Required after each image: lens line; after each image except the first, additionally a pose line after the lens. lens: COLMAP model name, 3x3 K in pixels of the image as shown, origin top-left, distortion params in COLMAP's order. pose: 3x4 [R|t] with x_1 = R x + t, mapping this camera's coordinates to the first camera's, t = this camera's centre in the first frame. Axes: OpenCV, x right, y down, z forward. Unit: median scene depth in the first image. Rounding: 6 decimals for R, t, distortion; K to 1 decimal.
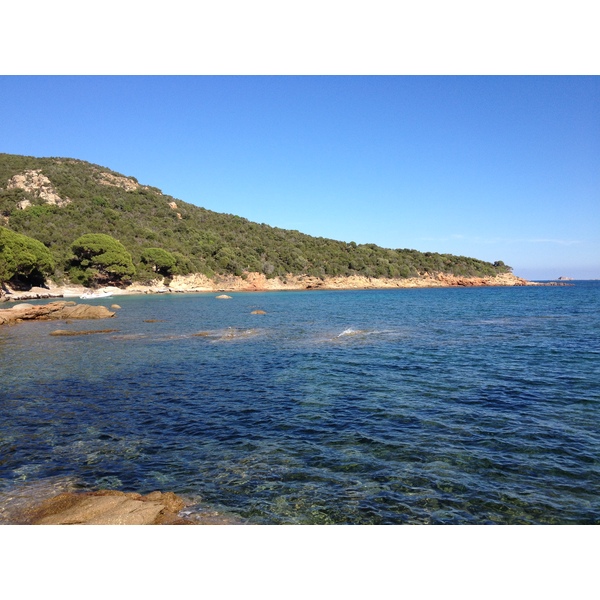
lens RADIAL K [[536.3, 0, 299.8], [0, 536.3, 300.1], [0, 0, 1]] dist [0.016944, -0.038975]
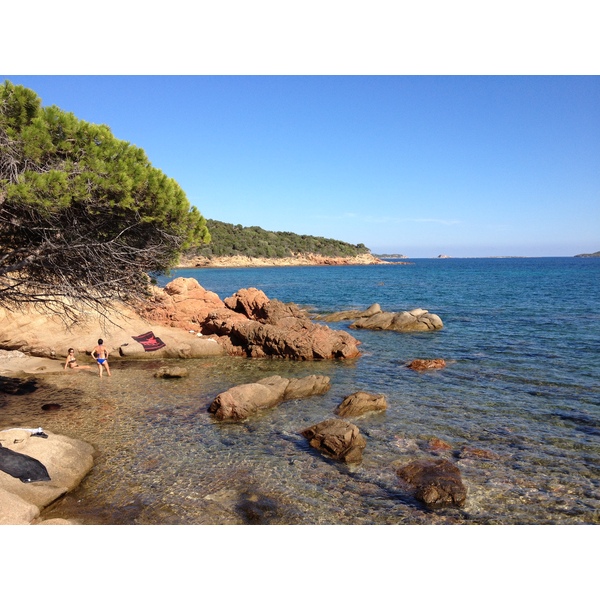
lens RADIAL K [[536.3, 0, 300.6], [0, 536.3, 300.3], [0, 0, 1]] dist [0.016944, -0.038975]
pose [[0.982053, -0.009477, 0.188366, 0.014745], [0.001097, 0.999007, 0.044541, -0.000195], [-0.188601, -0.043534, 0.981088, -0.166886]]
